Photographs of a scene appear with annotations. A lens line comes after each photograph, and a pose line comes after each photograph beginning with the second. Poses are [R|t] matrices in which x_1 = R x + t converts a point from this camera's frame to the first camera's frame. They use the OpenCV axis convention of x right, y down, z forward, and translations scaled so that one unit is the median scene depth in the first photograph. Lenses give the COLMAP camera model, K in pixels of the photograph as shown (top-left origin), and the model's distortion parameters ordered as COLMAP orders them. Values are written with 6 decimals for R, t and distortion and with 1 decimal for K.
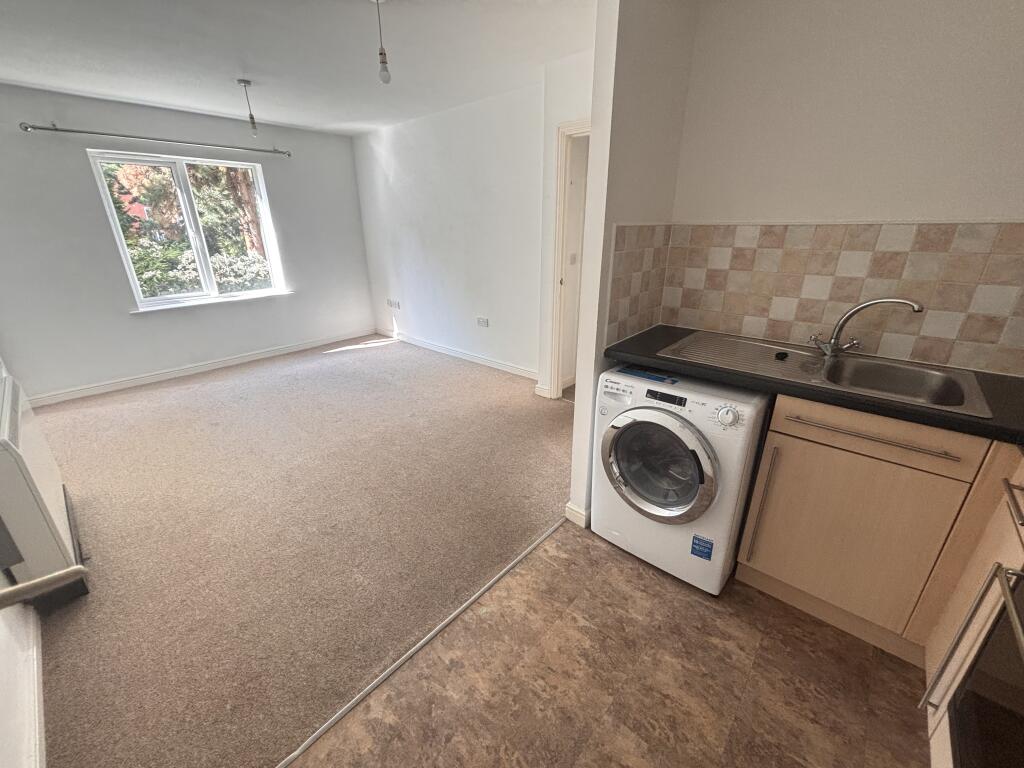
lens RADIAL K [[412.5, 0, 510.2], [0, 412.5, 384.3], [0, 0, 1]] dist [-0.001625, 0.000059]
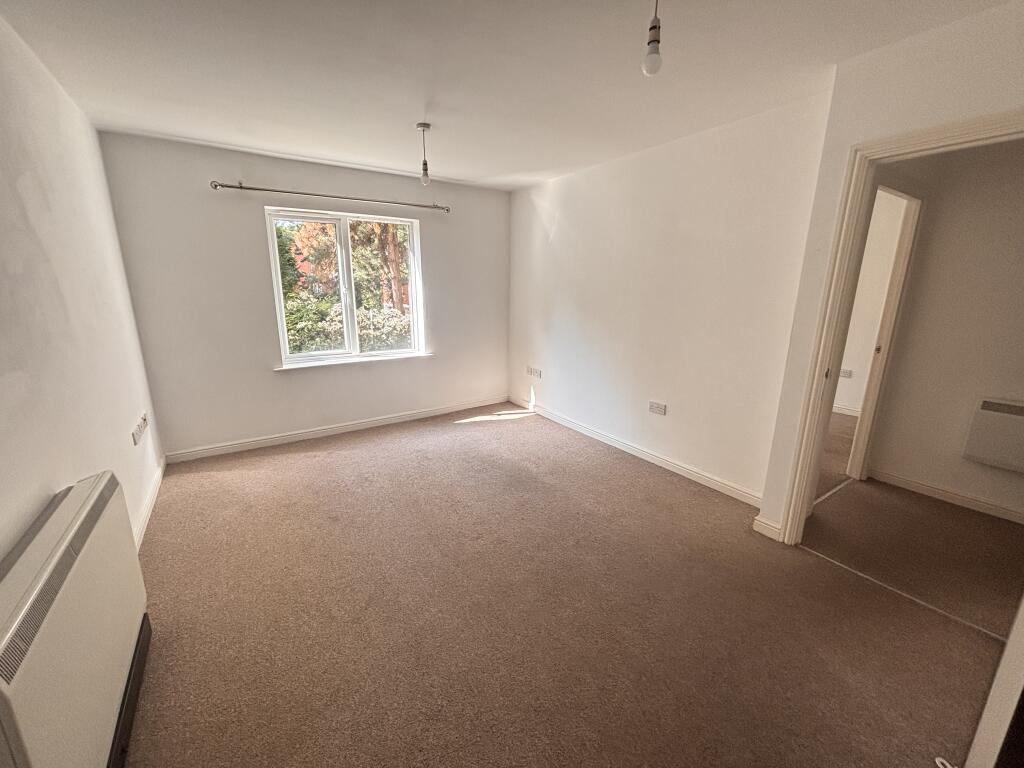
lens RADIAL K [[412.5, 0, 510.2], [0, 412.5, 384.3], [0, 0, 1]] dist [-0.001625, 0.000059]
pose [[0.968515, 0.075314, -0.237289, -0.154061], [-0.105314, 0.987605, -0.116387, -0.077381], [0.225582, 0.137713, 0.964442, 0.192866]]
